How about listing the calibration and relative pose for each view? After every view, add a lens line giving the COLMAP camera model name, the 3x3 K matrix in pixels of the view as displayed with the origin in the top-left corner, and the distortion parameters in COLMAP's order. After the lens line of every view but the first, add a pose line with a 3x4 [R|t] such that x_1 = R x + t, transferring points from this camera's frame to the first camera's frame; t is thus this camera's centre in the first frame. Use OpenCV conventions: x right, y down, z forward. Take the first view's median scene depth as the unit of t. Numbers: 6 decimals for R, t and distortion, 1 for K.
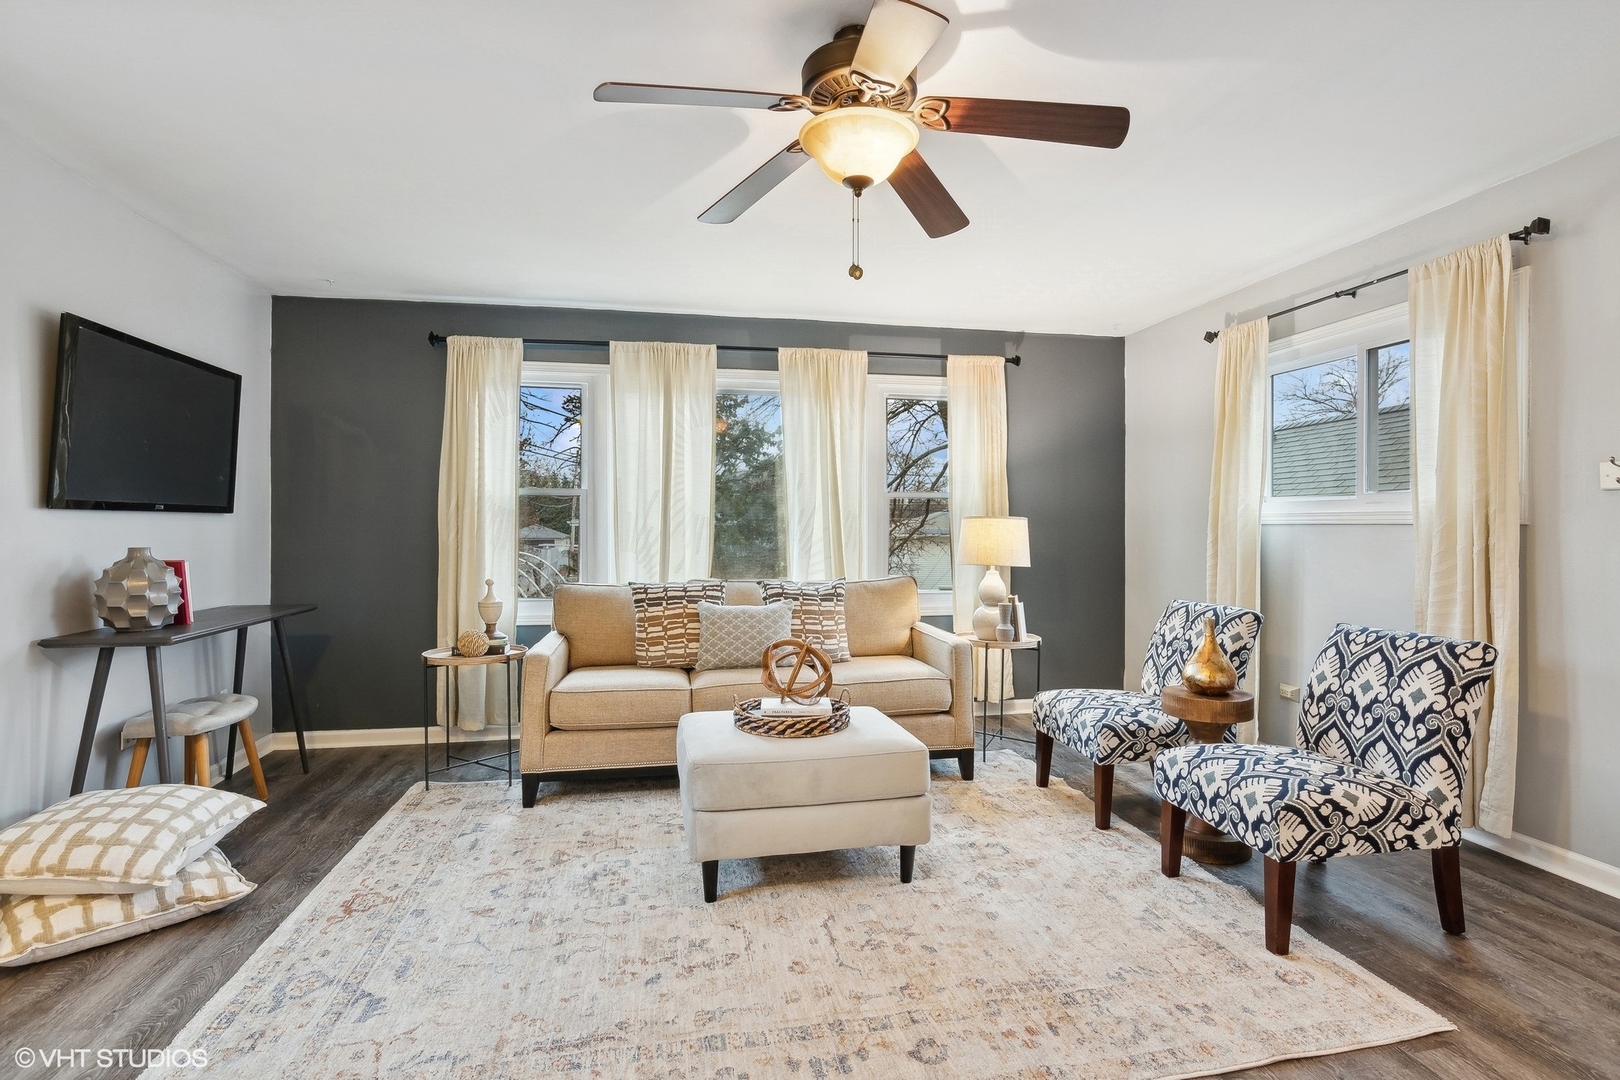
lens RADIAL K [[789.9, 0, 816.6], [0, 789.9, 526.1], [0, 0, 1]] dist [-0.013878, -0.007920]
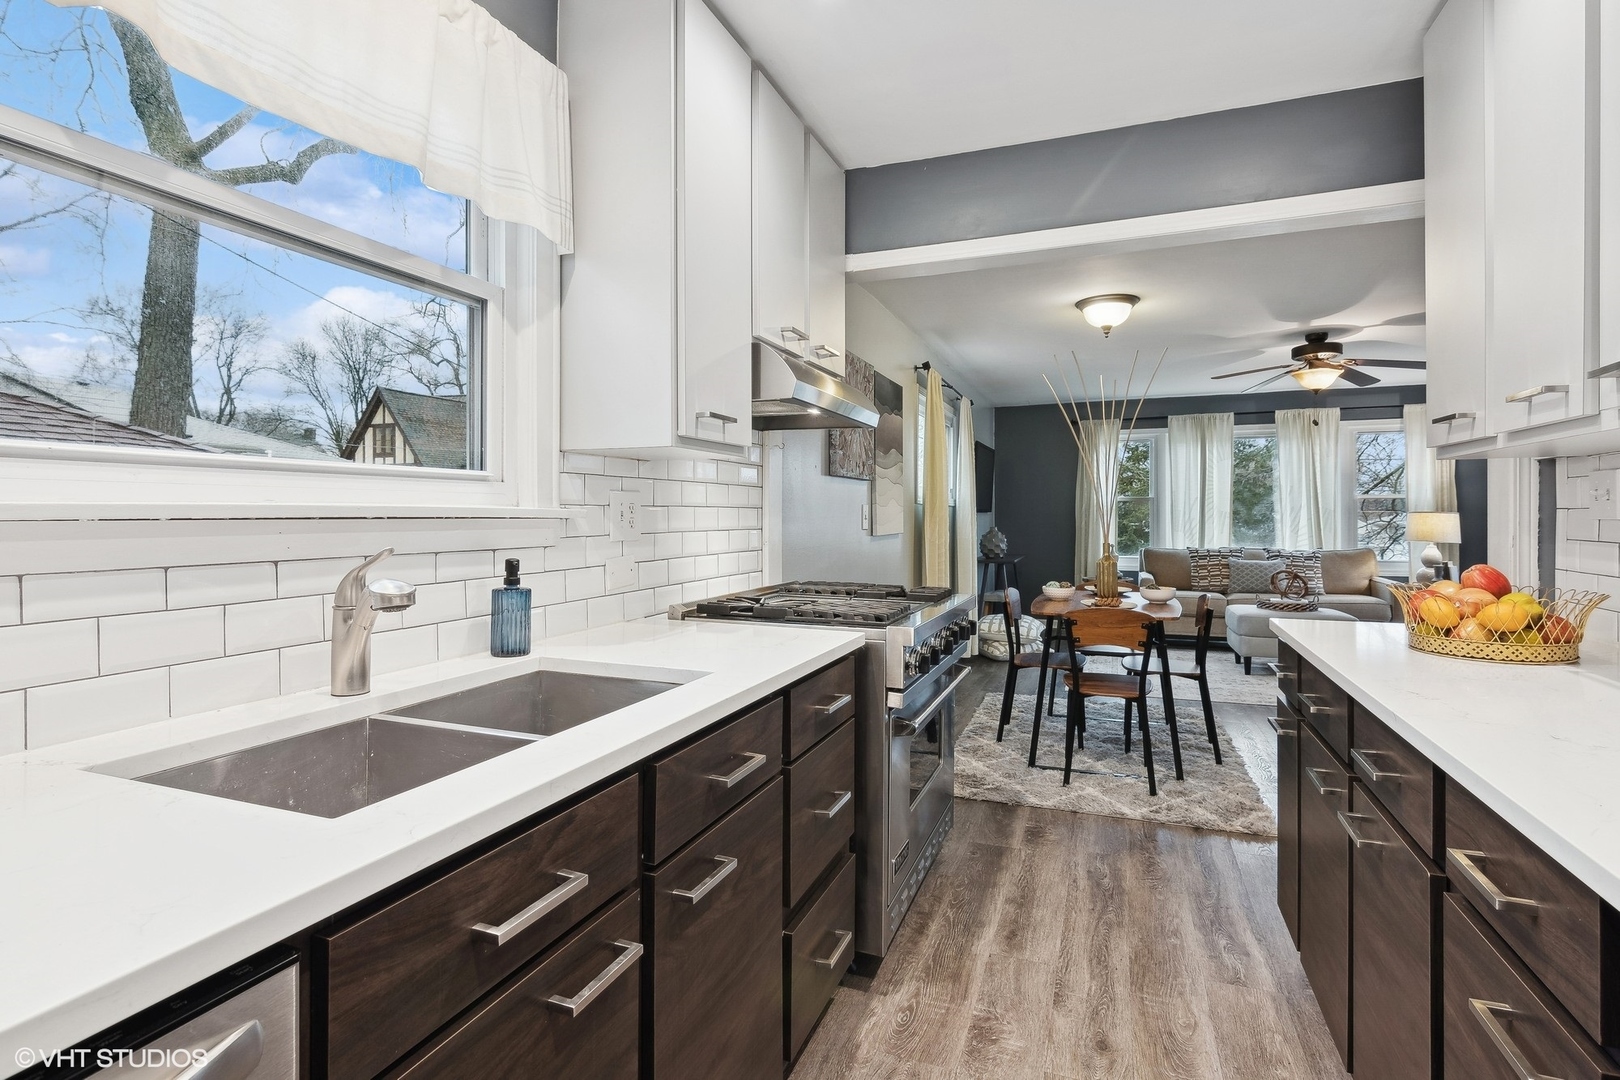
lens RADIAL K [[788.3, 0, 815.5], [0, 788.3, 521.0], [0, 0, 1]] dist [0.002017, 0.000928]
pose [[0.846436, 0.000693, -0.532489, 0.024267], [0.004304, 0.999958, 0.008143, -0.015174], [0.532472, -0.009184, 0.846398, -1.359580]]
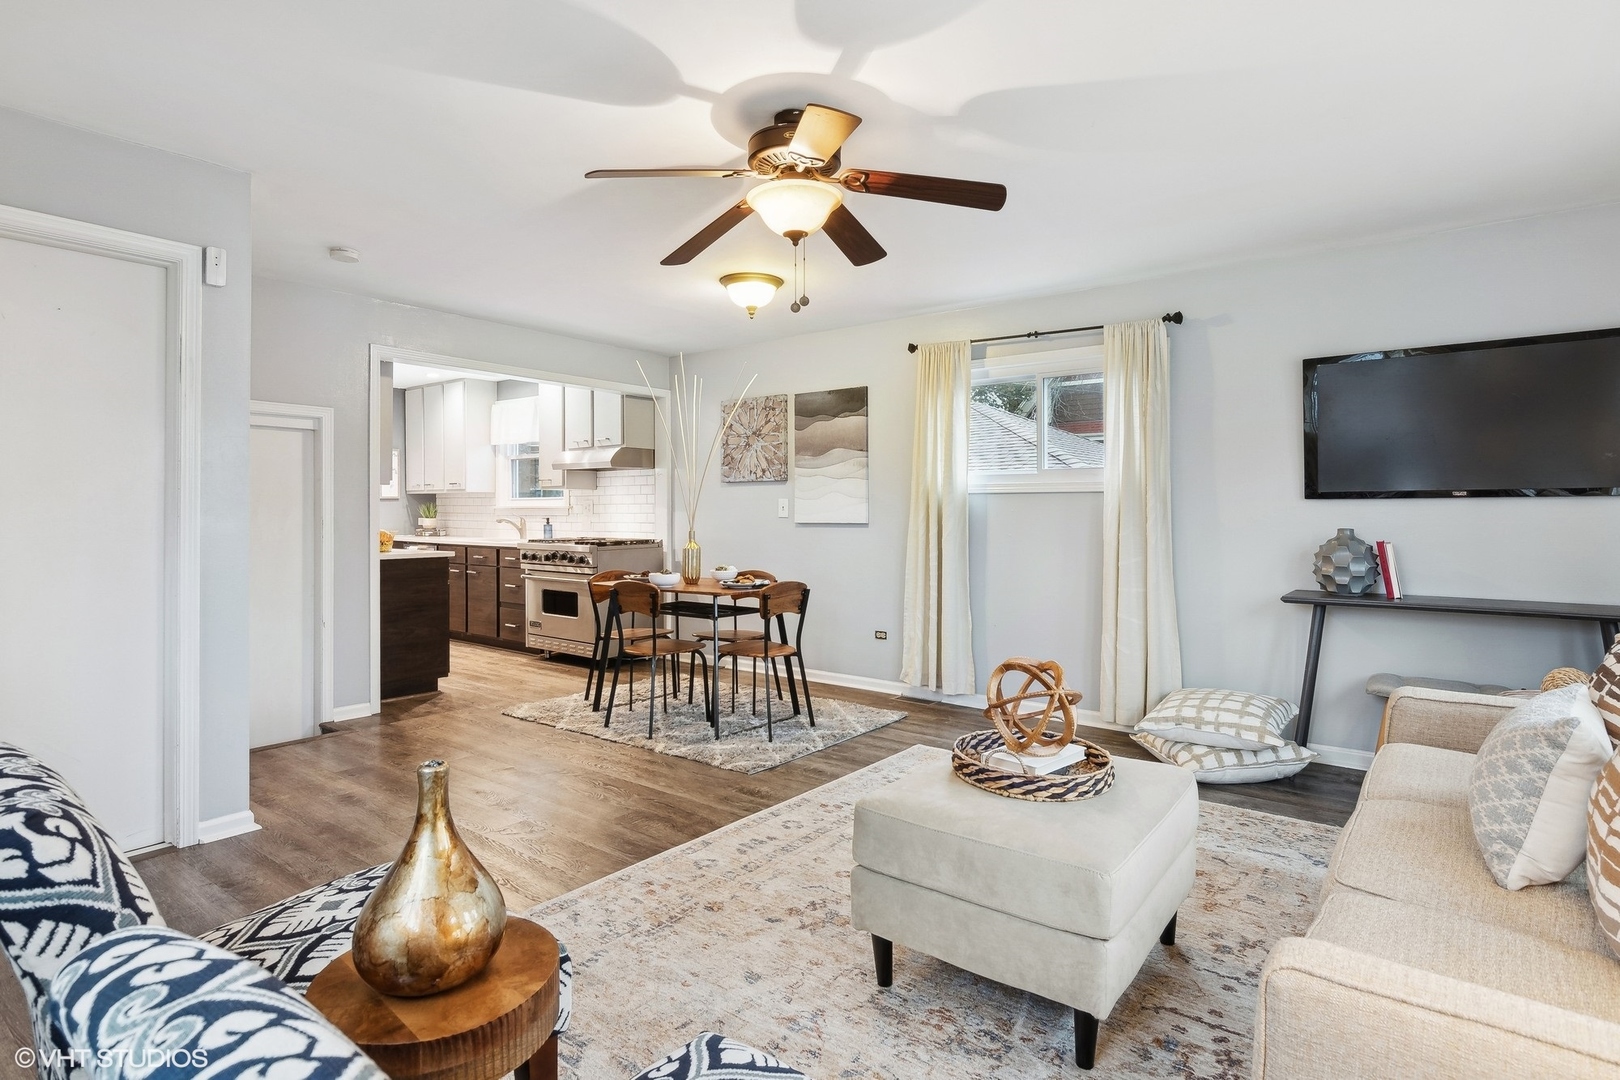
lens RADIAL K [[826.4, 0, 814.1], [0, 826.4, 506.3], [0, 0, 1]] dist [0.000464, -0.000008]
pose [[-0.754774, -0.005132, -0.655964, 0.563416], [0.000720, 0.999962, -0.008651, 0.001237], [0.655984, -0.007002, -0.754742, 1.279468]]
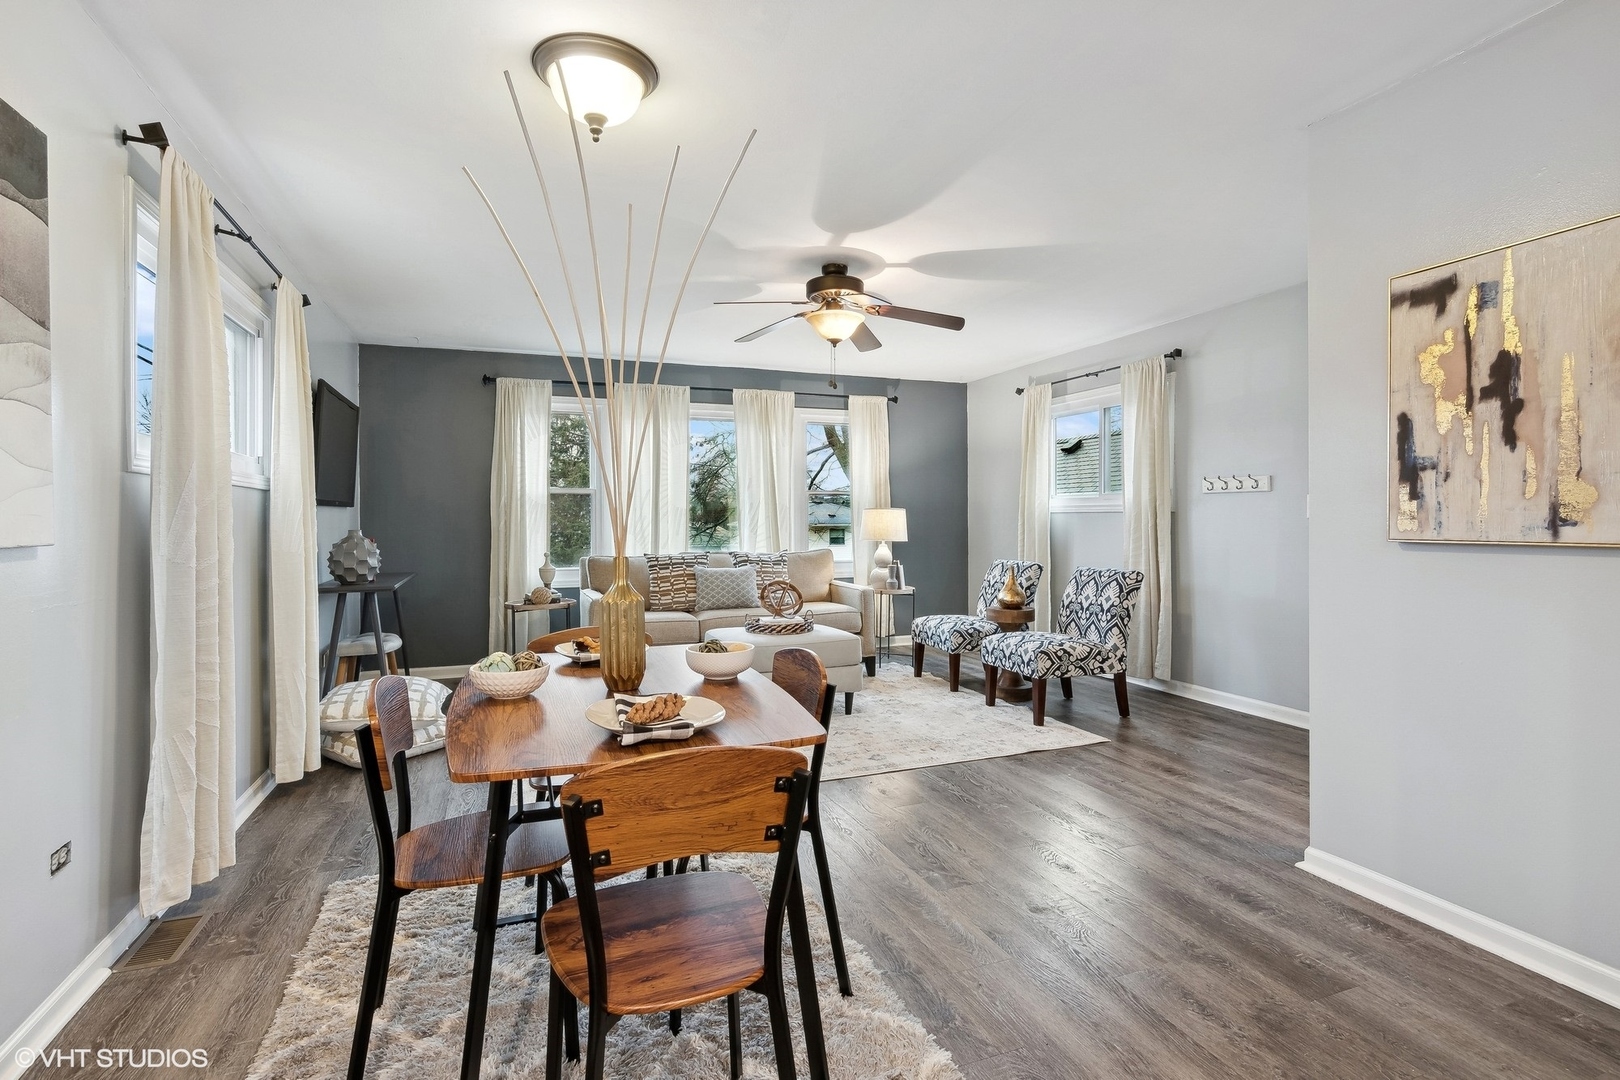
lens RADIAL K [[788.3, 0, 815.5], [0, 788.3, 521.0], [0, 0, 1]] dist [0.002017, 0.000928]
pose [[0.984582, -0.005964, 0.174824, -0.220134], [0.005051, 0.999971, 0.005669, 0.004277], [-0.174853, -0.004698, 0.984583, -0.604347]]
